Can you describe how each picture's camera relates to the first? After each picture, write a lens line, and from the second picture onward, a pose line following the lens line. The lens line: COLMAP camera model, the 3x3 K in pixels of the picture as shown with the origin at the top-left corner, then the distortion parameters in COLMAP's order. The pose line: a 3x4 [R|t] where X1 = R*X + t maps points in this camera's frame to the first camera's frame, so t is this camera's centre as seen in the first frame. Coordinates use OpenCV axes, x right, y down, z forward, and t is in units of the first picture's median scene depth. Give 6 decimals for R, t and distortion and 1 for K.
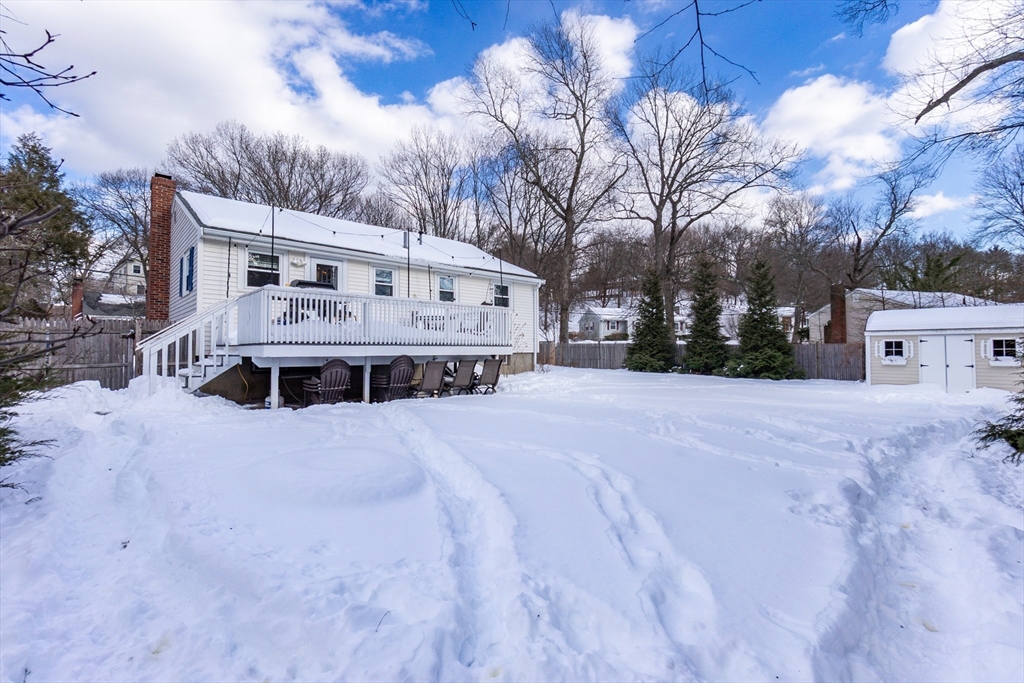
lens RADIAL K [[442.1, 0, 512.5], [0, 442.1, 343.3], [0, 0, 1]] dist [-0.003790, 0.001142]
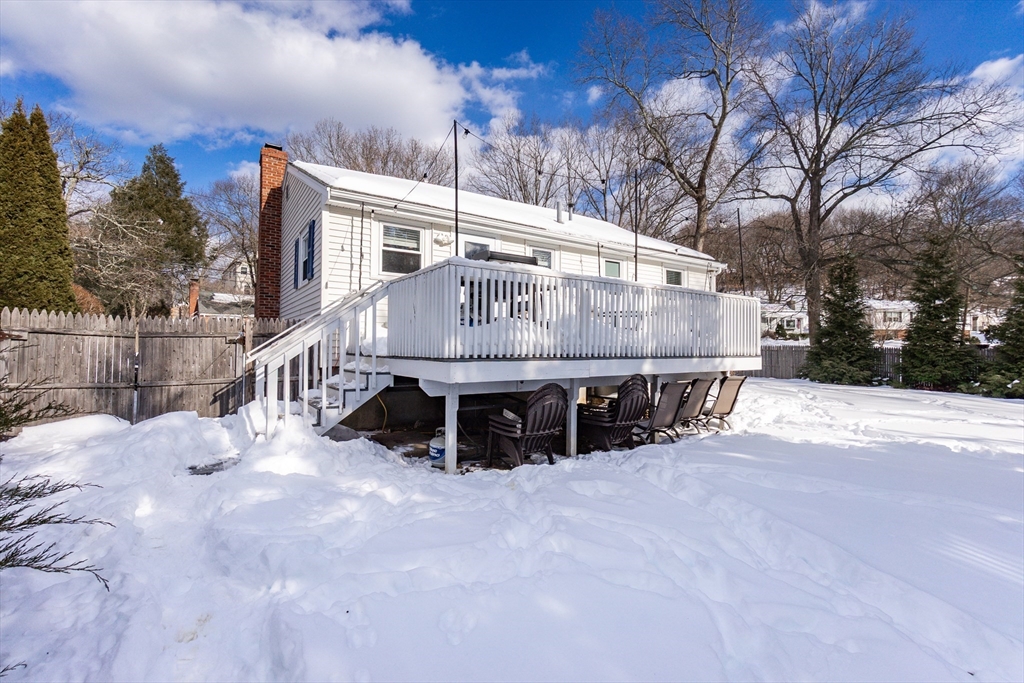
lens RADIAL K [[442.1, 0, 512.2], [0, 442.1, 340.8], [0, 0, 1]] dist [-0.003790, 0.001142]
pose [[0.987384, 0.005759, -0.158241, -0.223041], [-0.005530, 0.999983, 0.001887, -0.013906], [0.158249, -0.000988, 0.987399, 0.255858]]
